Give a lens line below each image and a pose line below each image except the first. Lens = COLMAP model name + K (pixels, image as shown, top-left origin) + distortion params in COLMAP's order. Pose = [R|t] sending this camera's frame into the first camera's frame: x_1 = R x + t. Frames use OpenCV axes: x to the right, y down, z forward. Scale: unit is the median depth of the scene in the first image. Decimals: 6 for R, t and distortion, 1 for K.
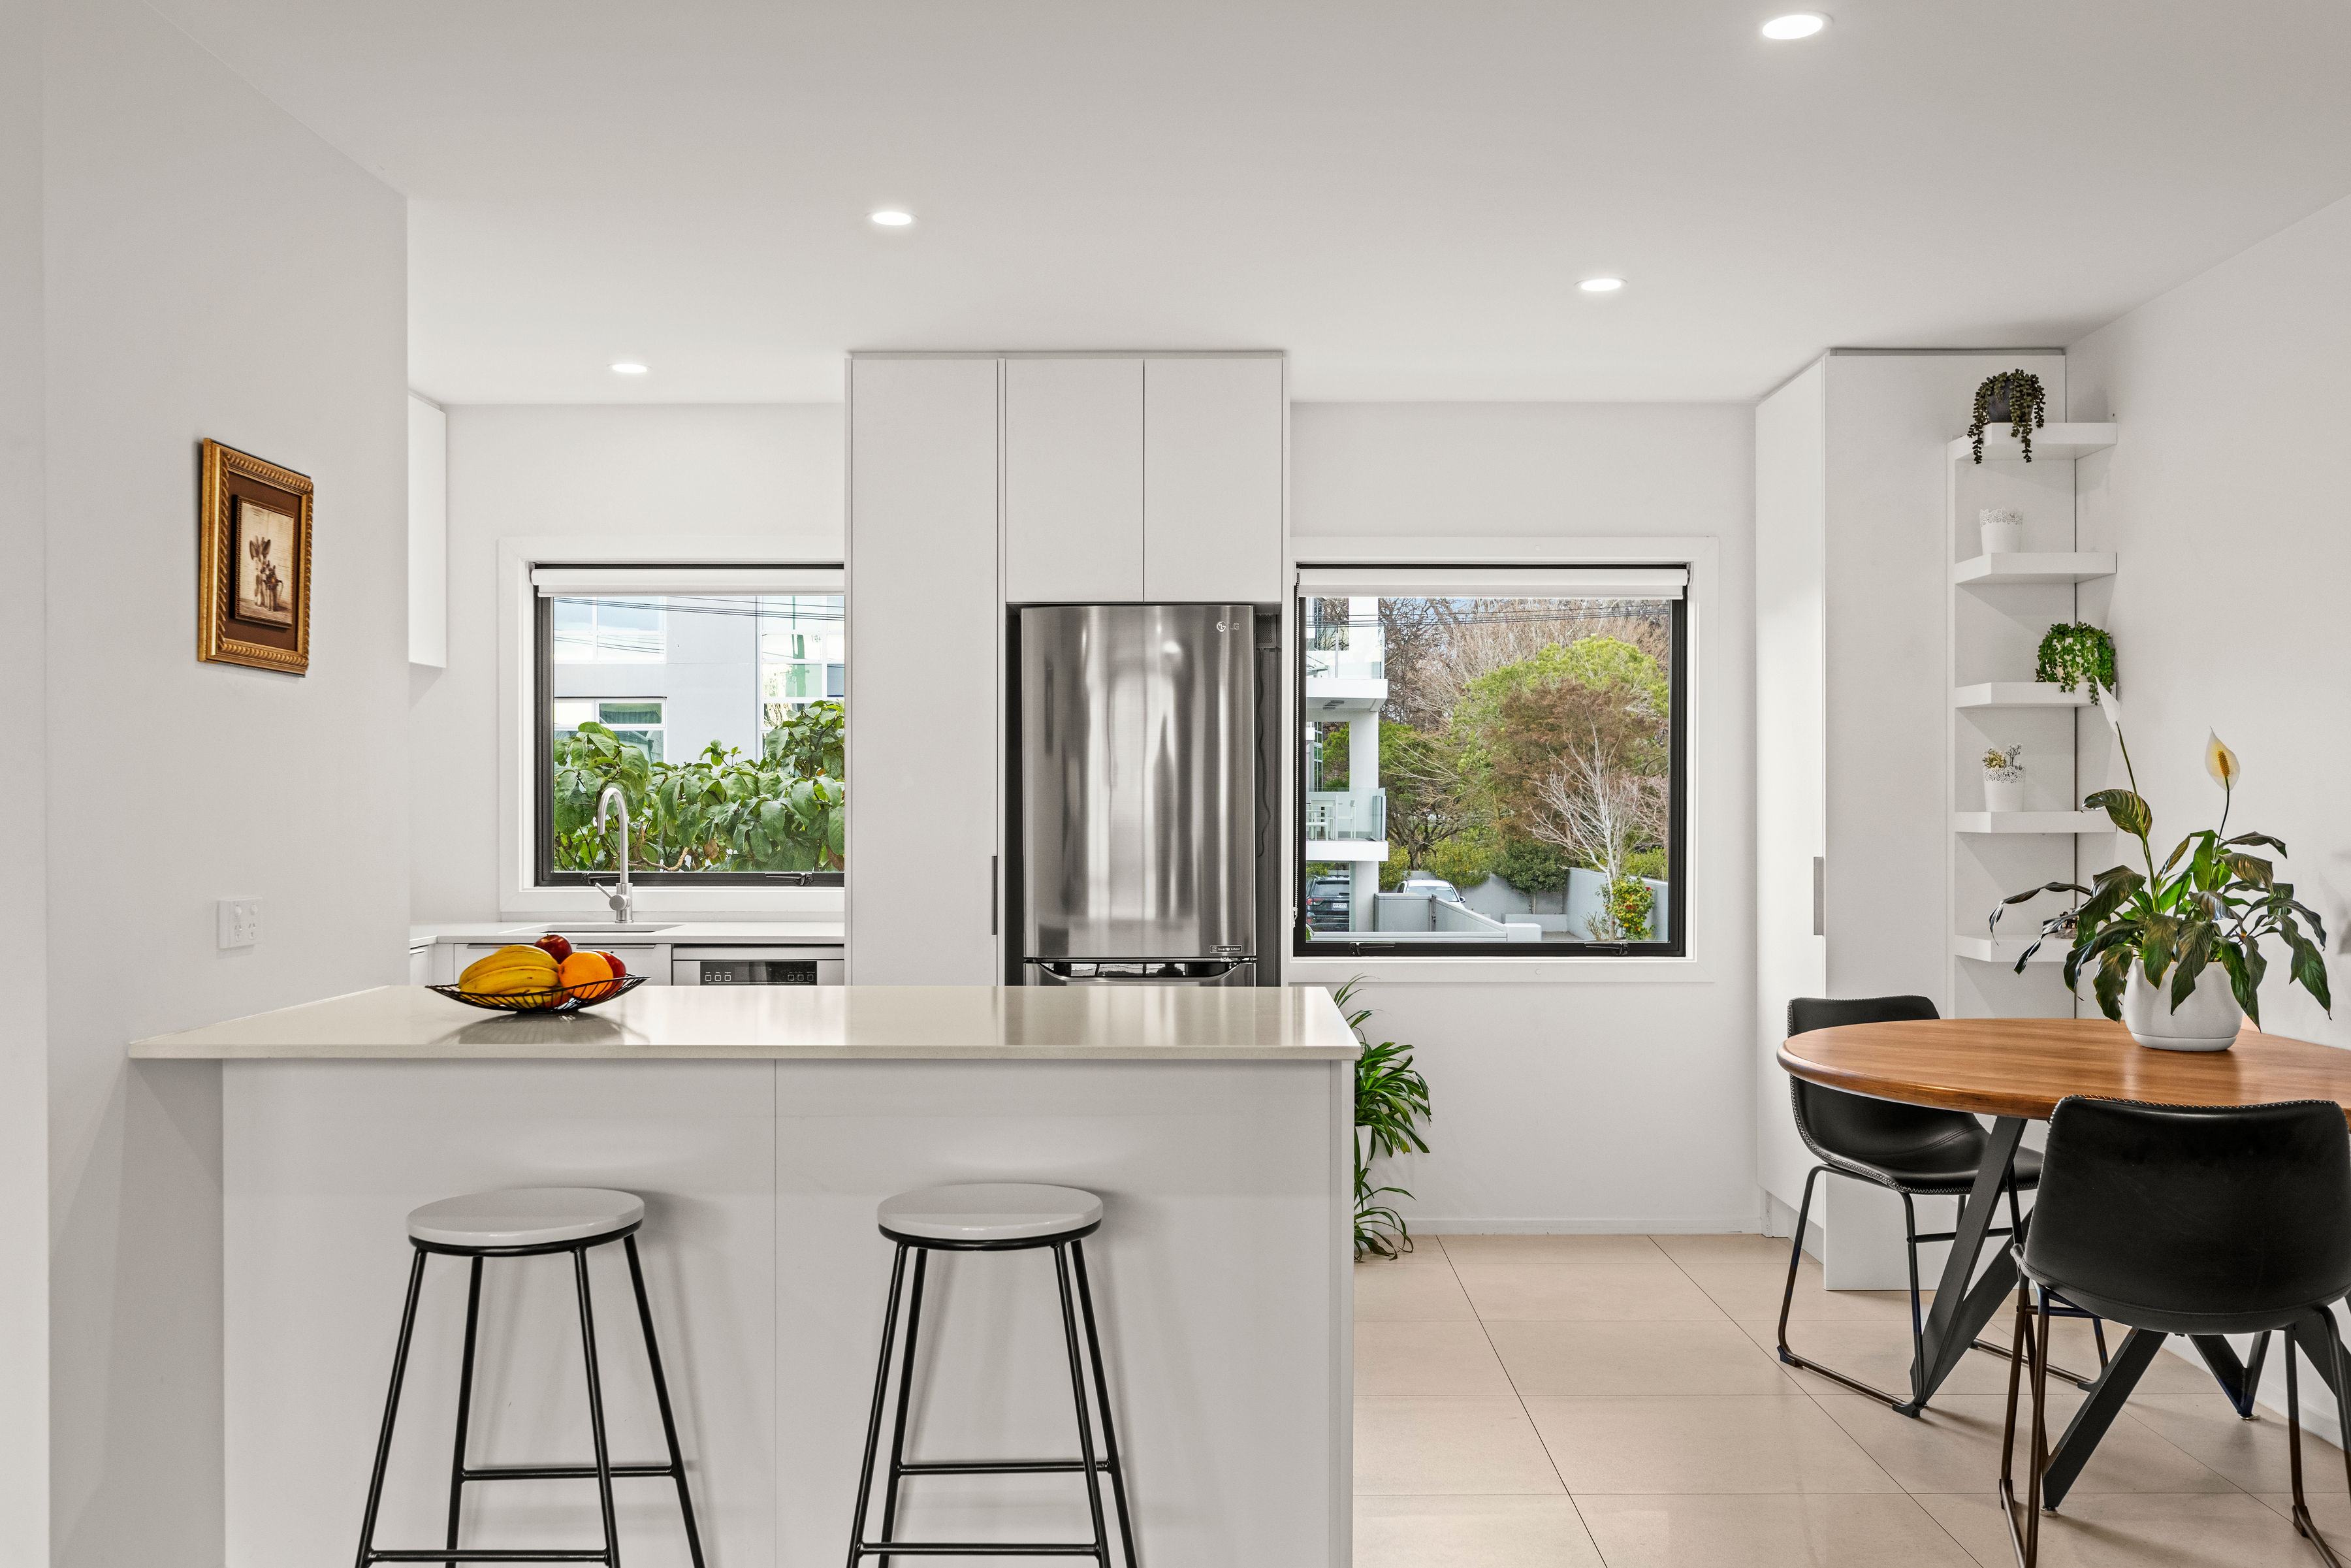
lens RADIAL K [[2058.8, 0, 1183.4], [0, 2058.8, 841.5], [0, 0, 1]] dist [-0.003206, 0.005804]
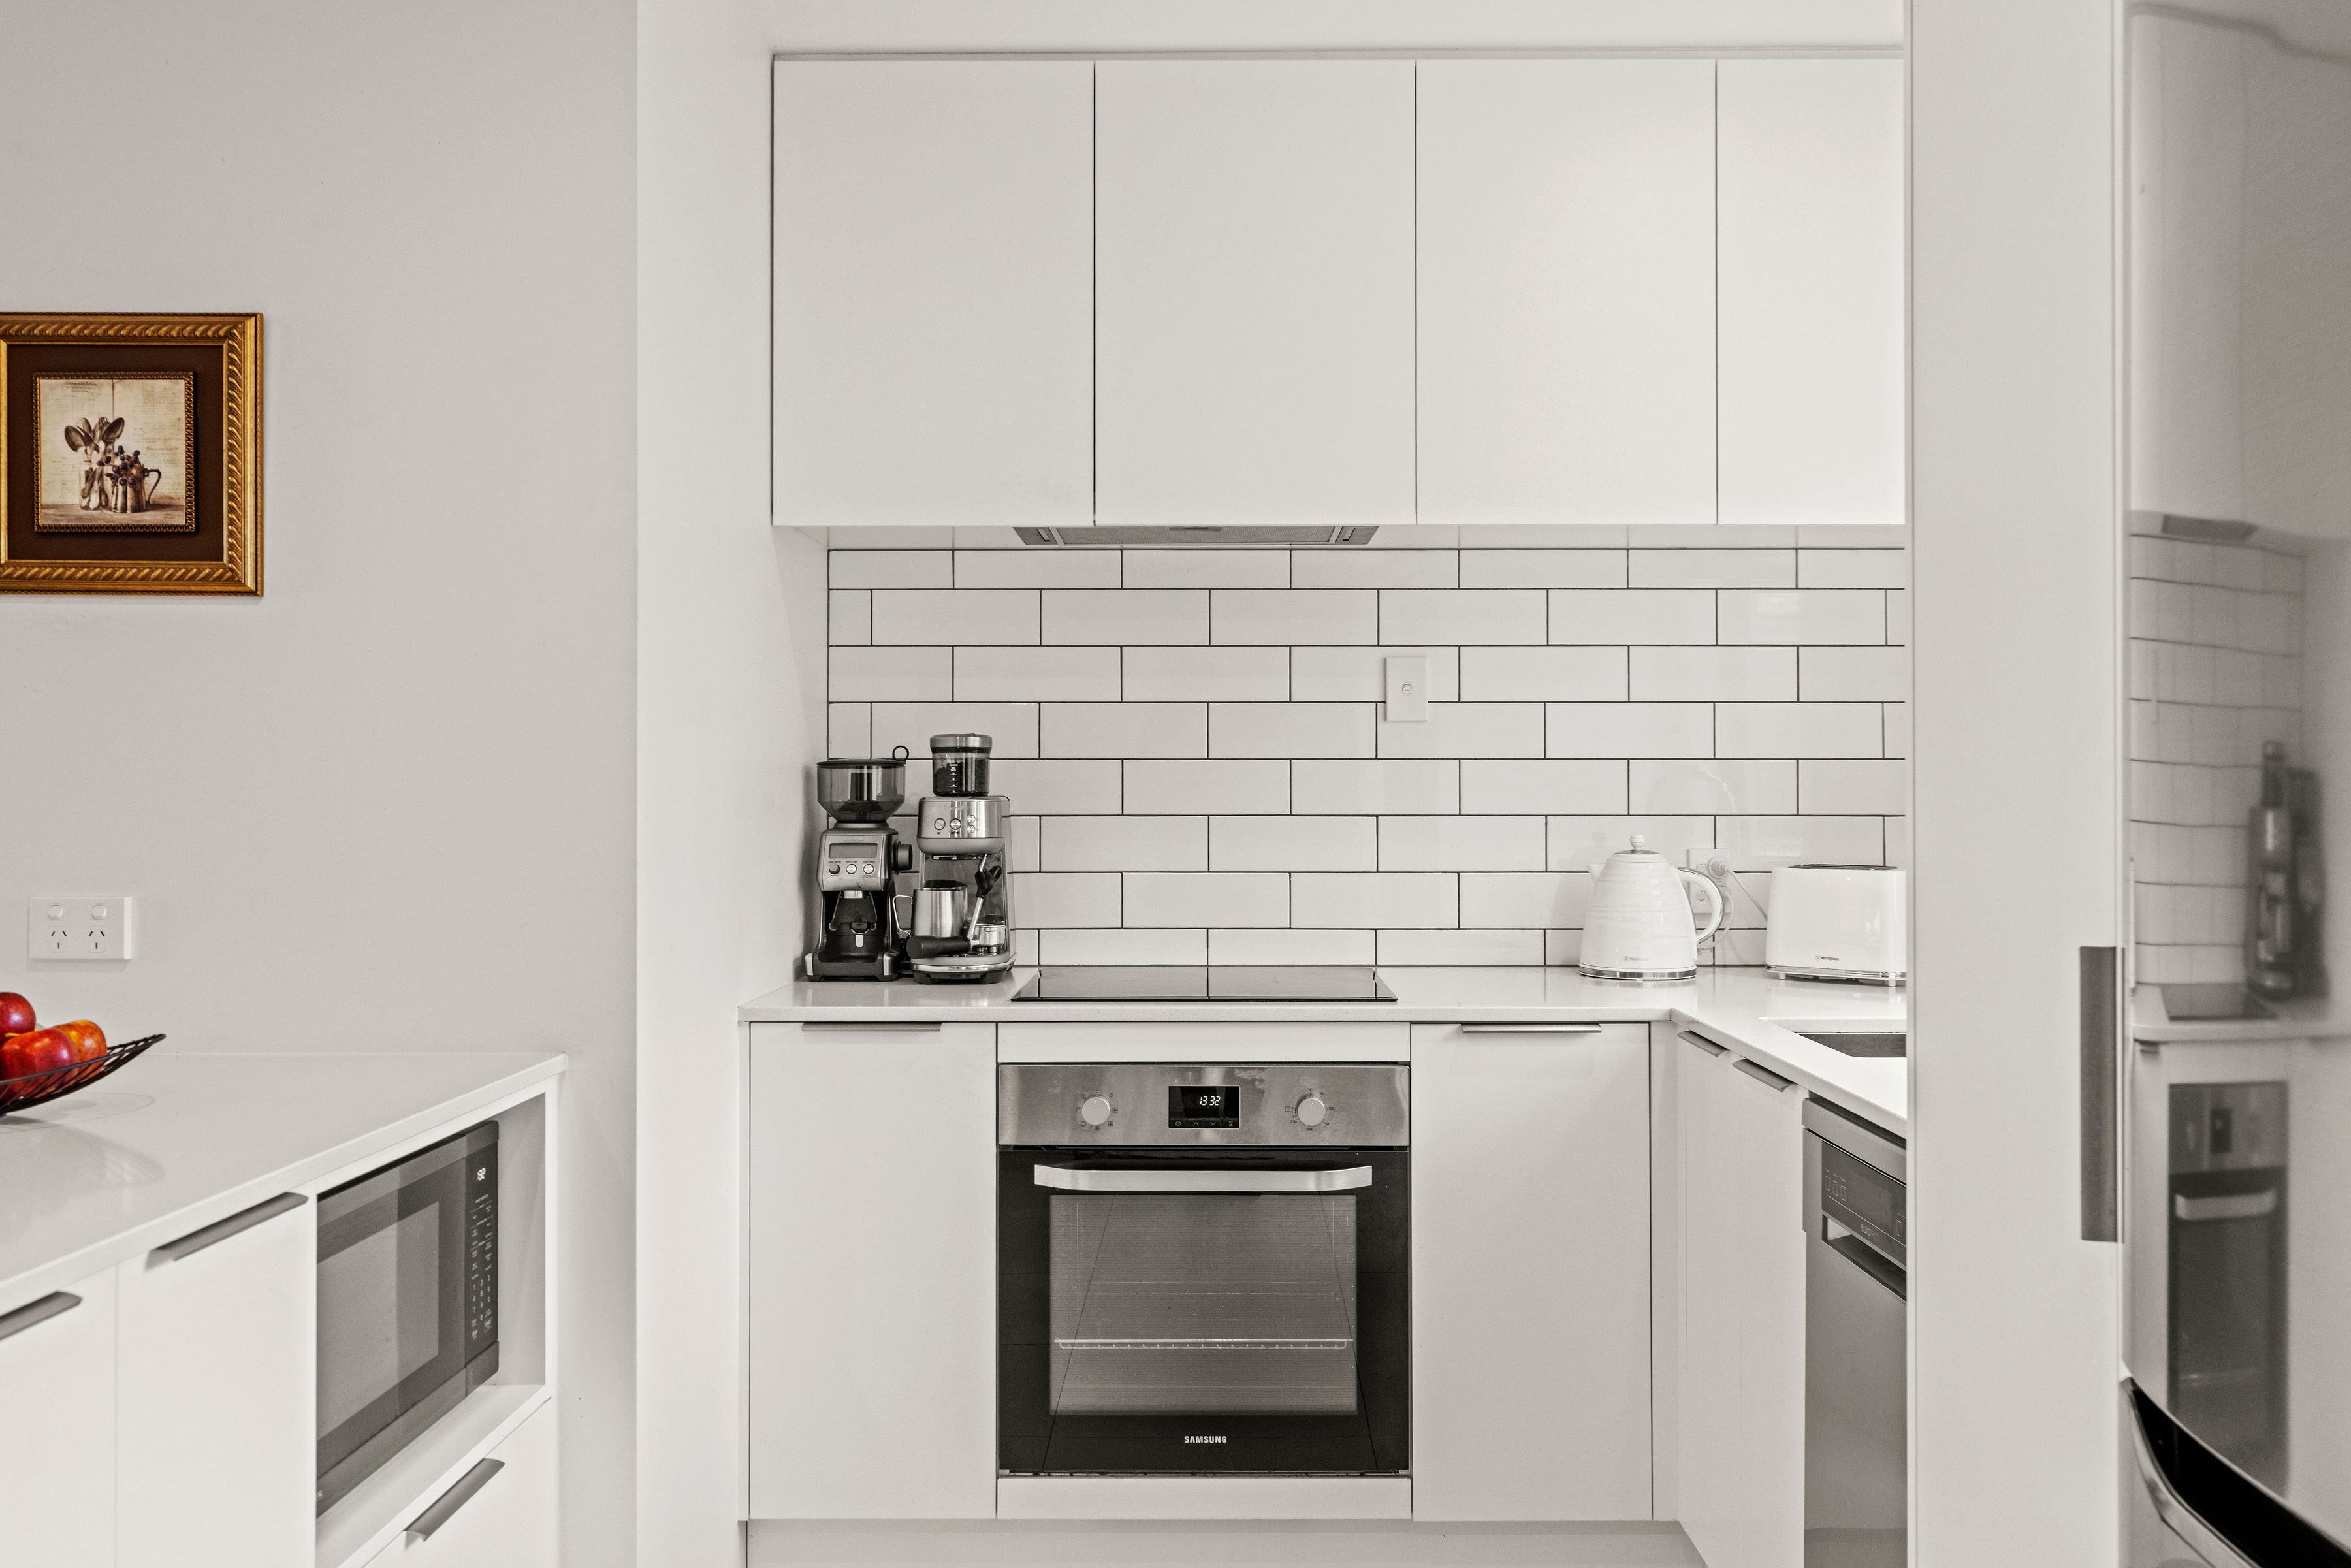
lens RADIAL K [[1882.6, 0, 1175.5], [0, 1882.6, 784.0], [0, 0, 1]] dist [0.002406, 0.000796]
pose [[0.005935, -0.004221, -0.999973, 0.162950], [-0.017594, 0.999836, -0.004325, -0.012111], [0.999828, 0.017619, 0.005860, 0.936683]]
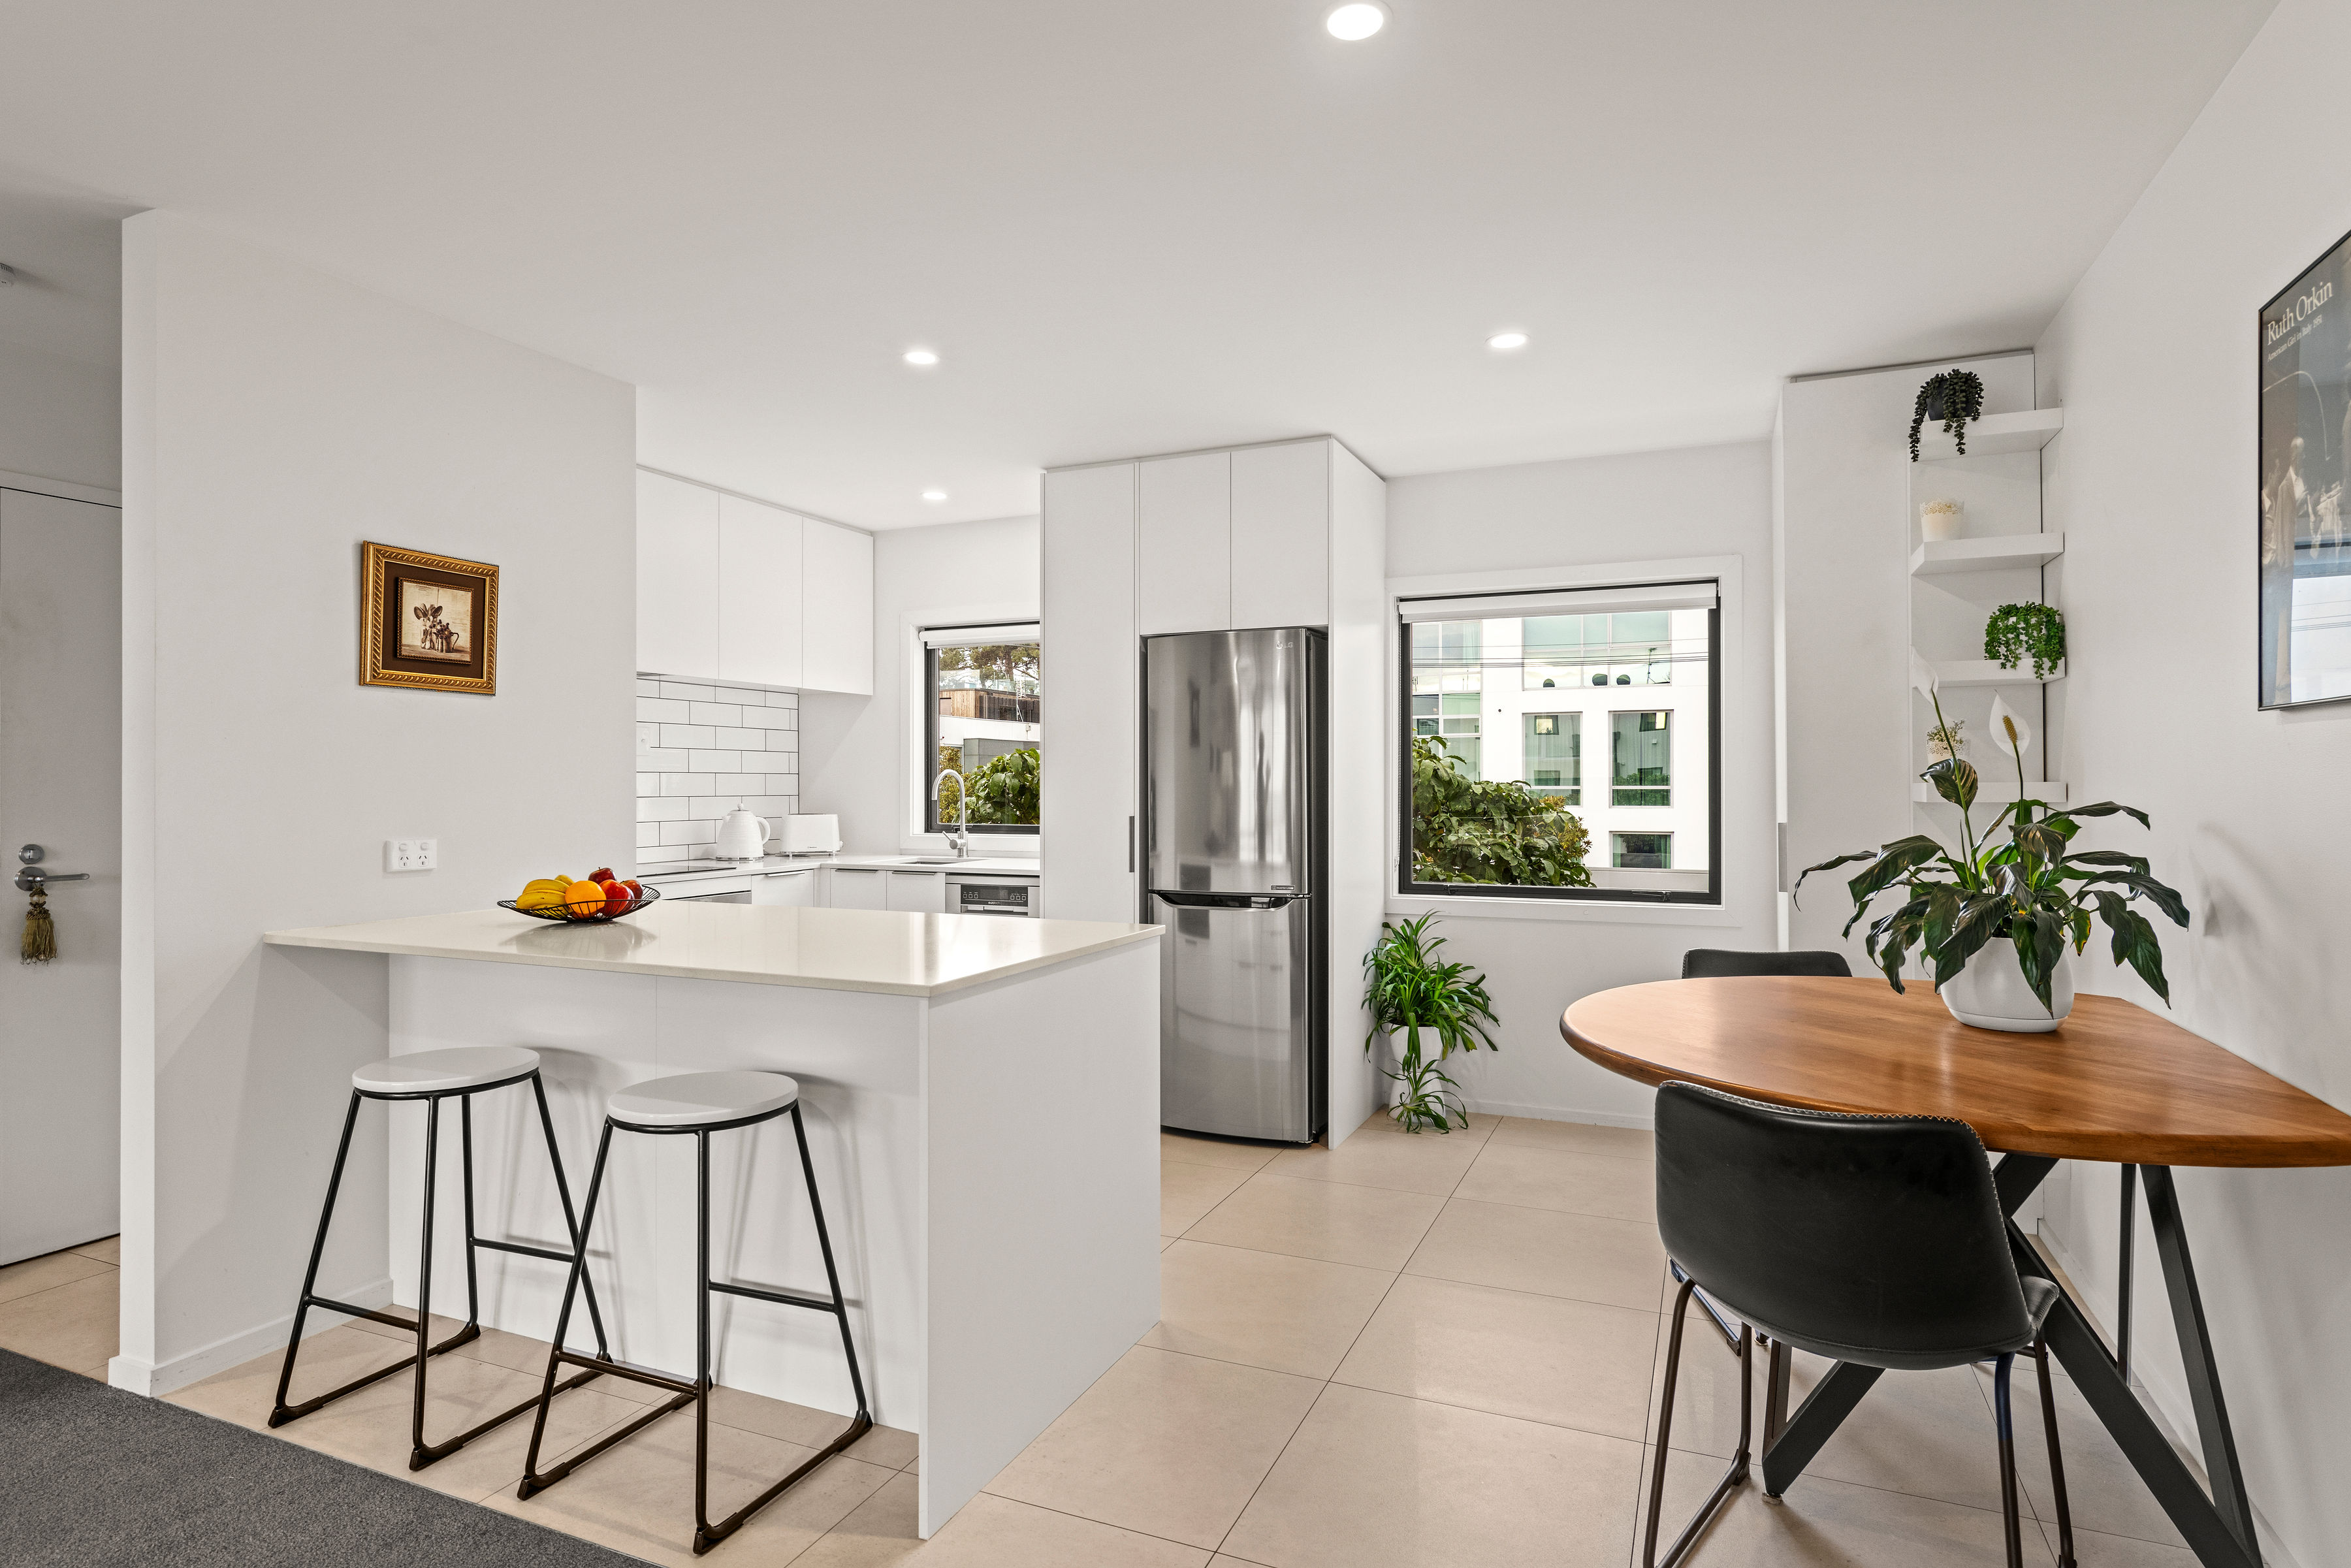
lens RADIAL K [[1243.9, 0, 1175.5], [0, 1243.9, 784.0], [0, 0, 1]] dist [0.000947, -0.000595]
pose [[0.918187, -0.001858, -0.396144, 0.289425], [-0.005225, 0.999845, -0.016798, -0.000870], [0.396113, 0.017494, 0.918035, 0.249276]]
